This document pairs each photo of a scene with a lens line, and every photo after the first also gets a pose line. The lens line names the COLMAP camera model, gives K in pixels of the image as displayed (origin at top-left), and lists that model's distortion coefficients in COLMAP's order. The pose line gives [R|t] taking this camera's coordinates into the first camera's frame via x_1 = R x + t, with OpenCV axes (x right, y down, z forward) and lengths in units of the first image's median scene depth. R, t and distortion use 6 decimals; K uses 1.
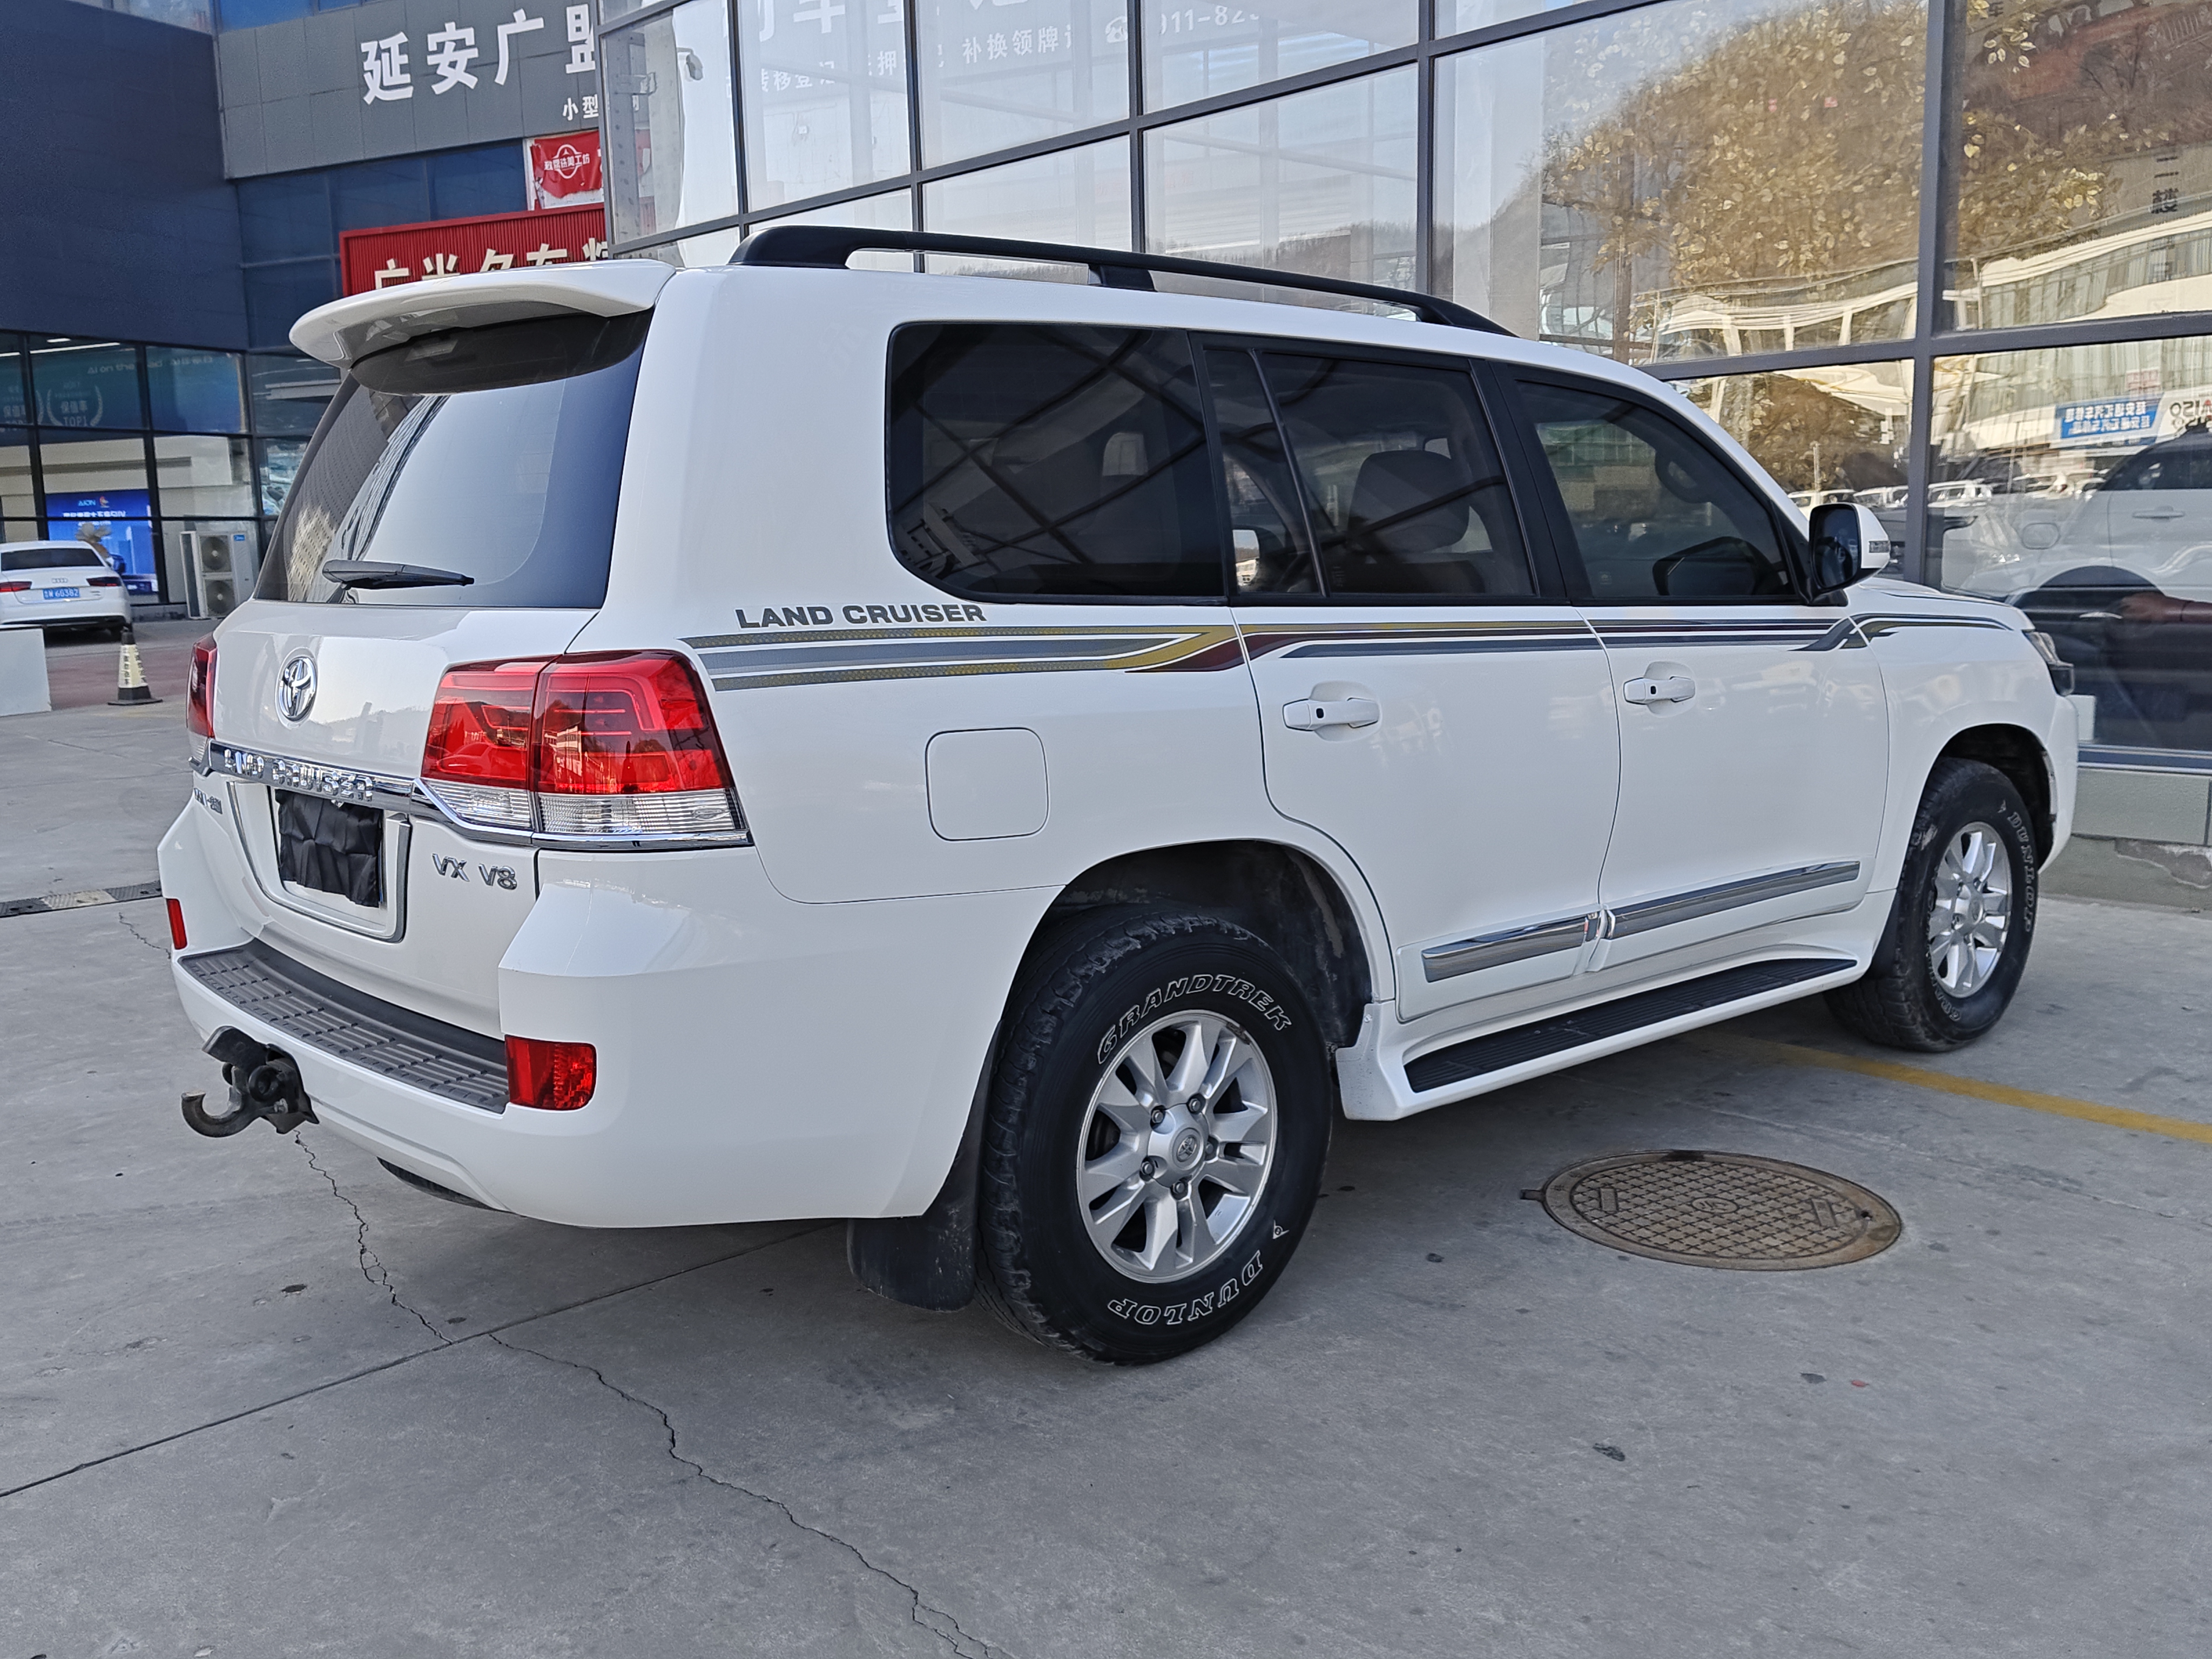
lens RADIAL K [[1903.0, 0, 1108.2], [0, 1903.0, 824.5], [0, 0, 1]] dist [0.109799, -0.149354]
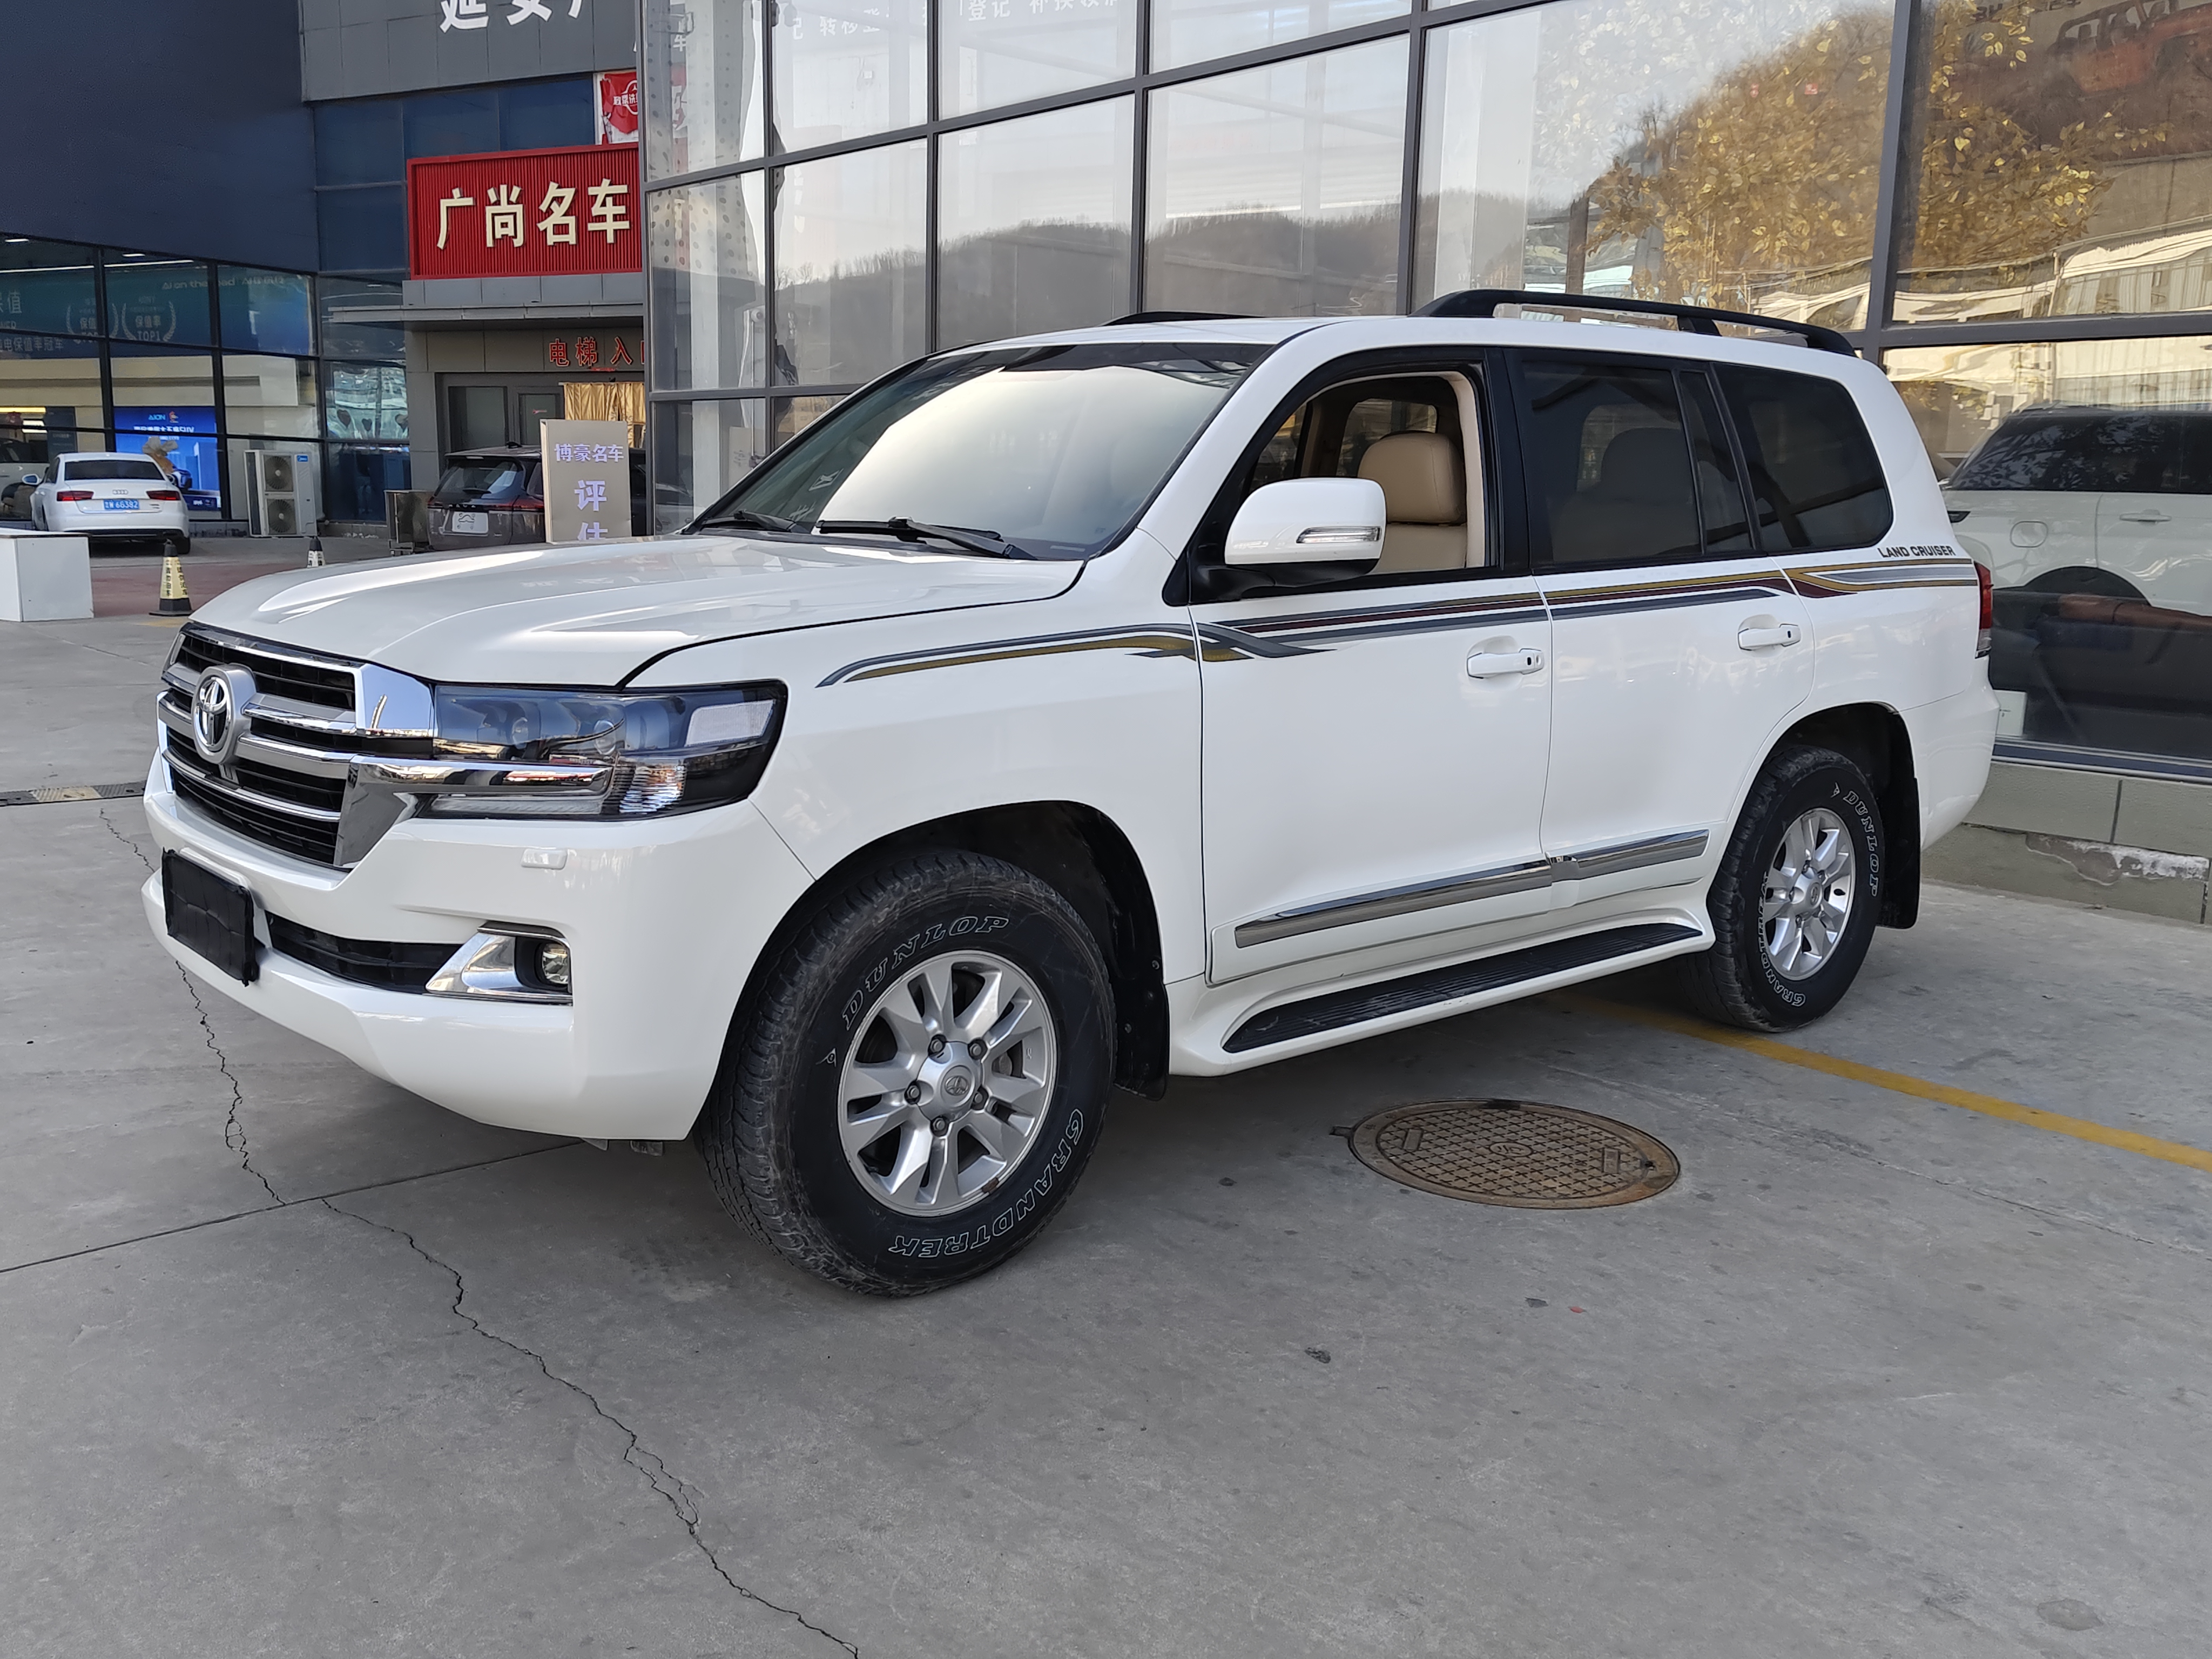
lens RADIAL K [[1907.1, 0, 1106.0], [0, 1907.1, 829.5], [0, 0, 1]] dist [0.097268, -0.127235]
pose [[0.998261, 0.050795, -0.029909, 0.119658], [-0.050100, 0.998466, 0.023560, 0.010107], [0.031060, -0.022020, 0.999275, -0.050403]]
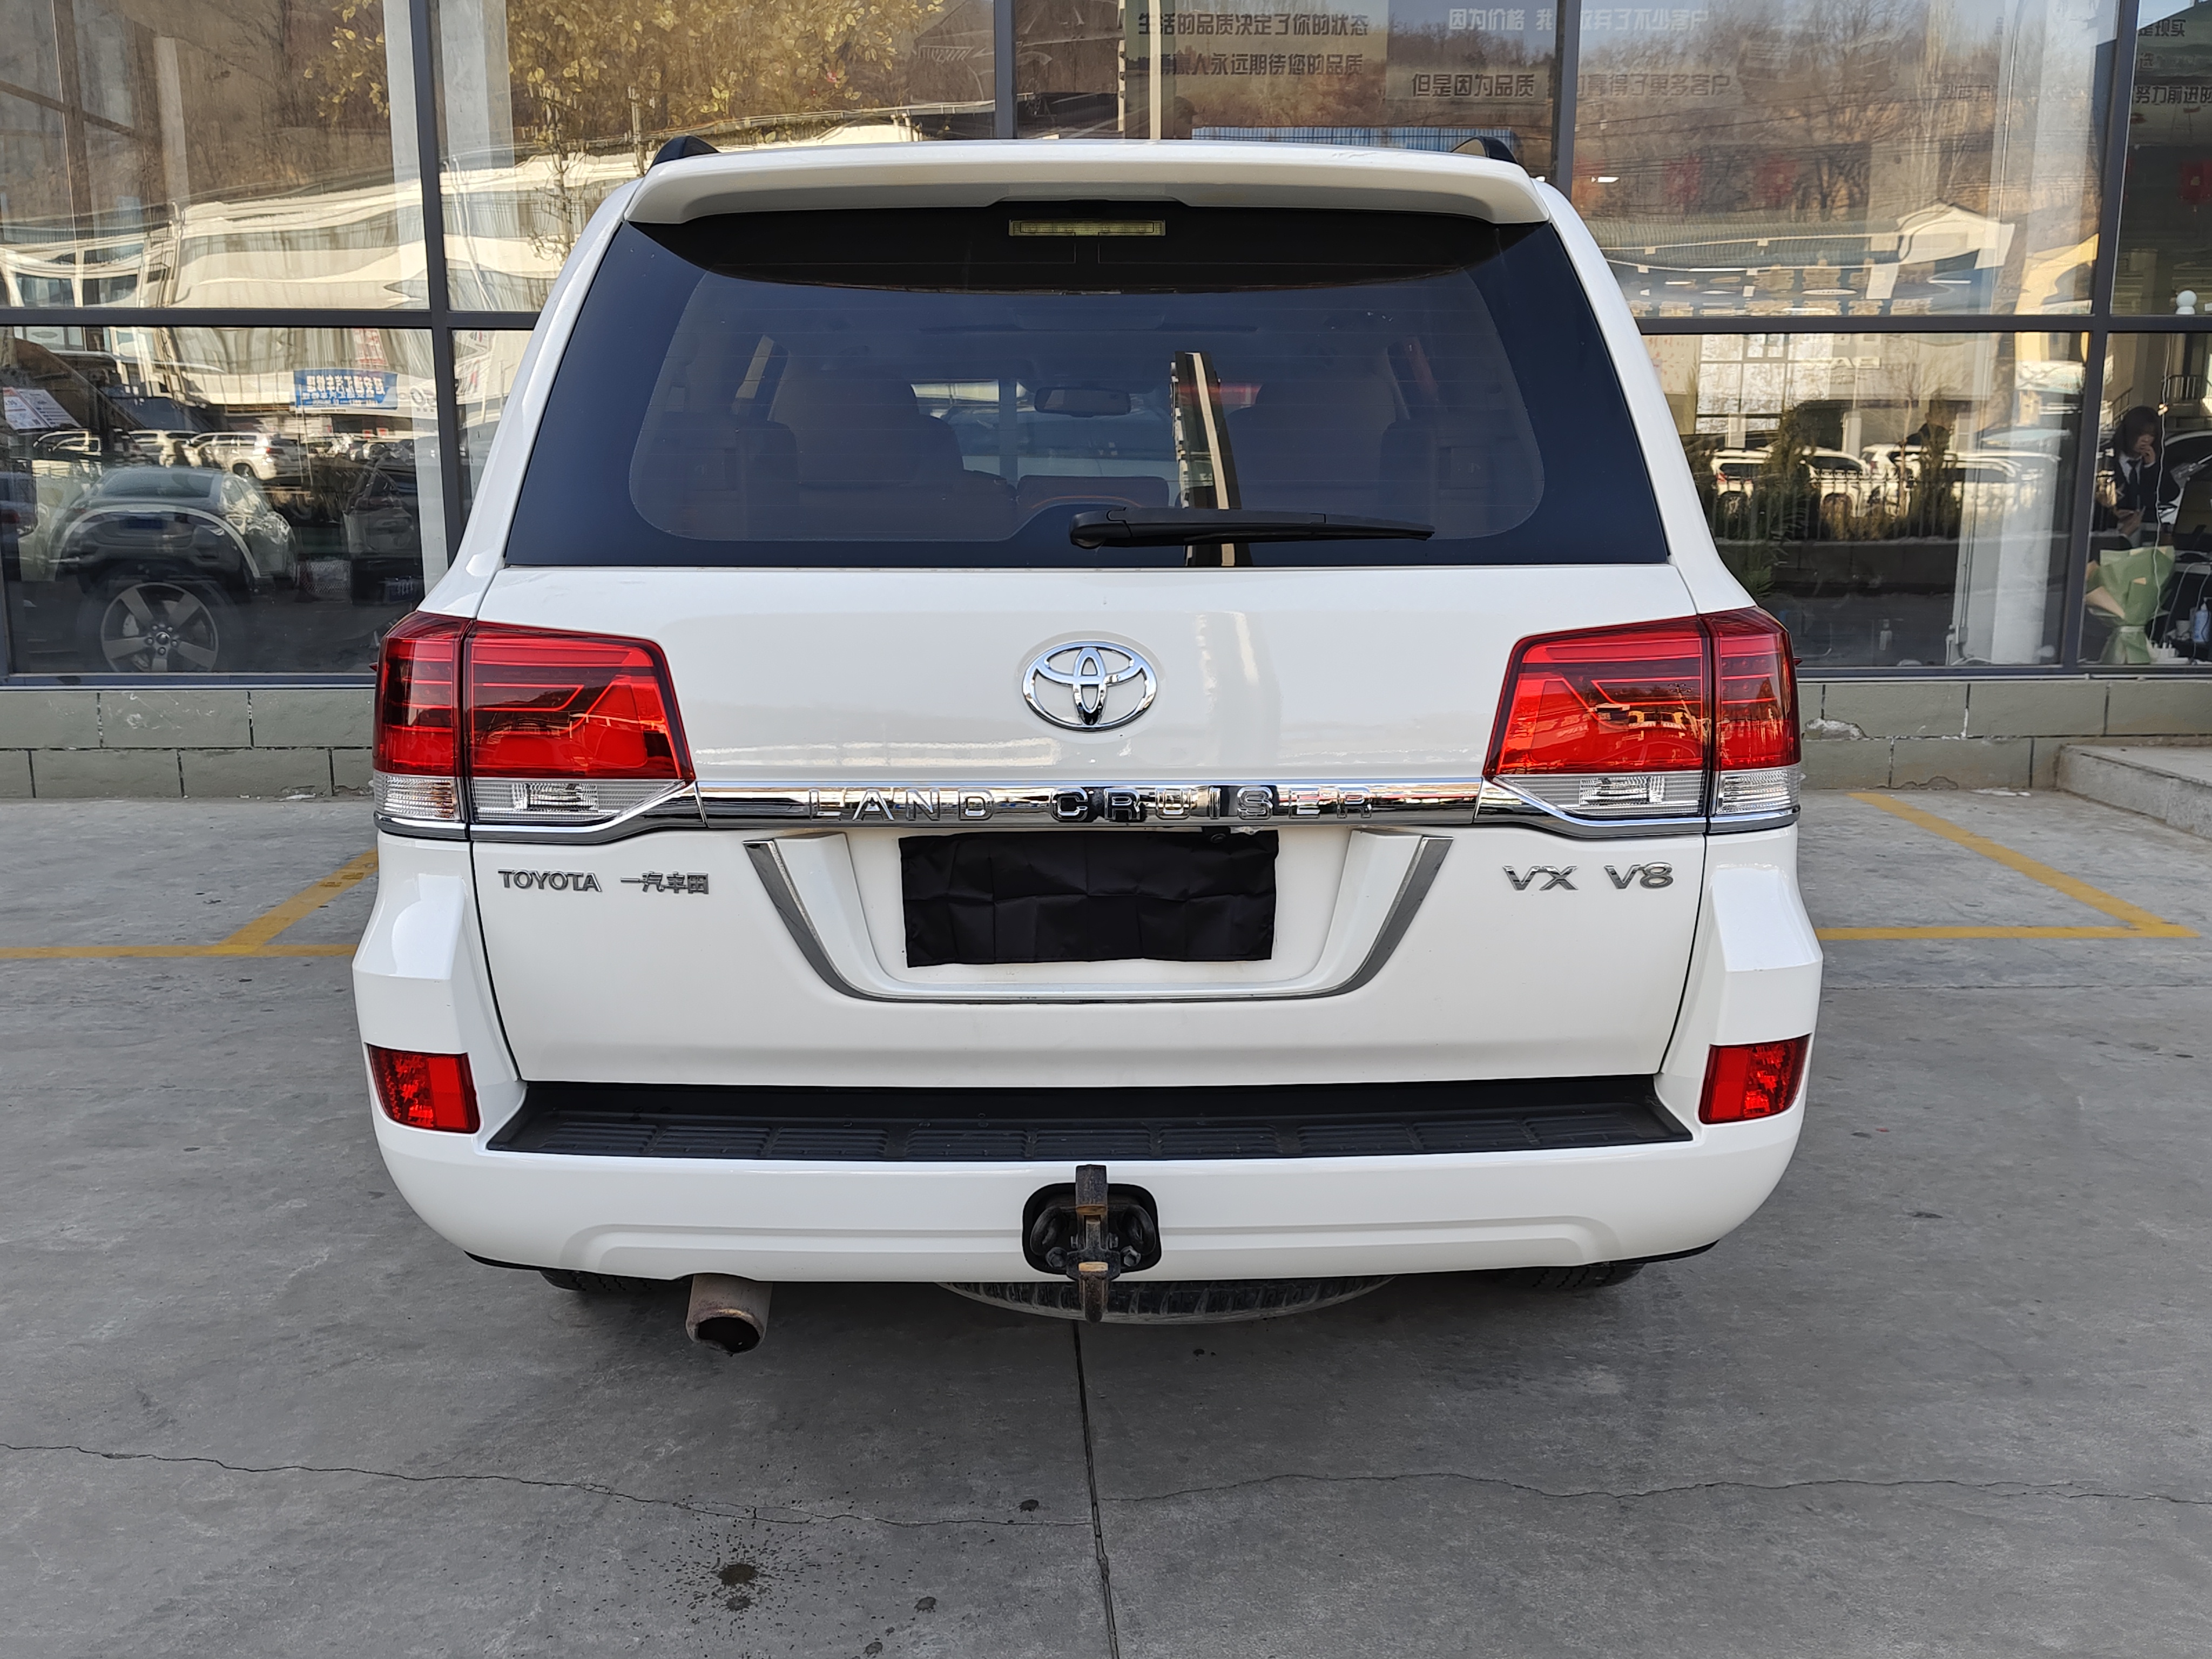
lens RADIAL K [[1903.0, 0, 1108.2], [0, 1903.0, 824.5], [0, 0, 1]] dist [0.109799, -0.149354]
pose [[0.653709, -0.116037, 0.747796, -0.766434], [0.098508, 0.992814, 0.067943, -0.053595], [-0.750307, 0.029249, 0.660443, 0.415971]]
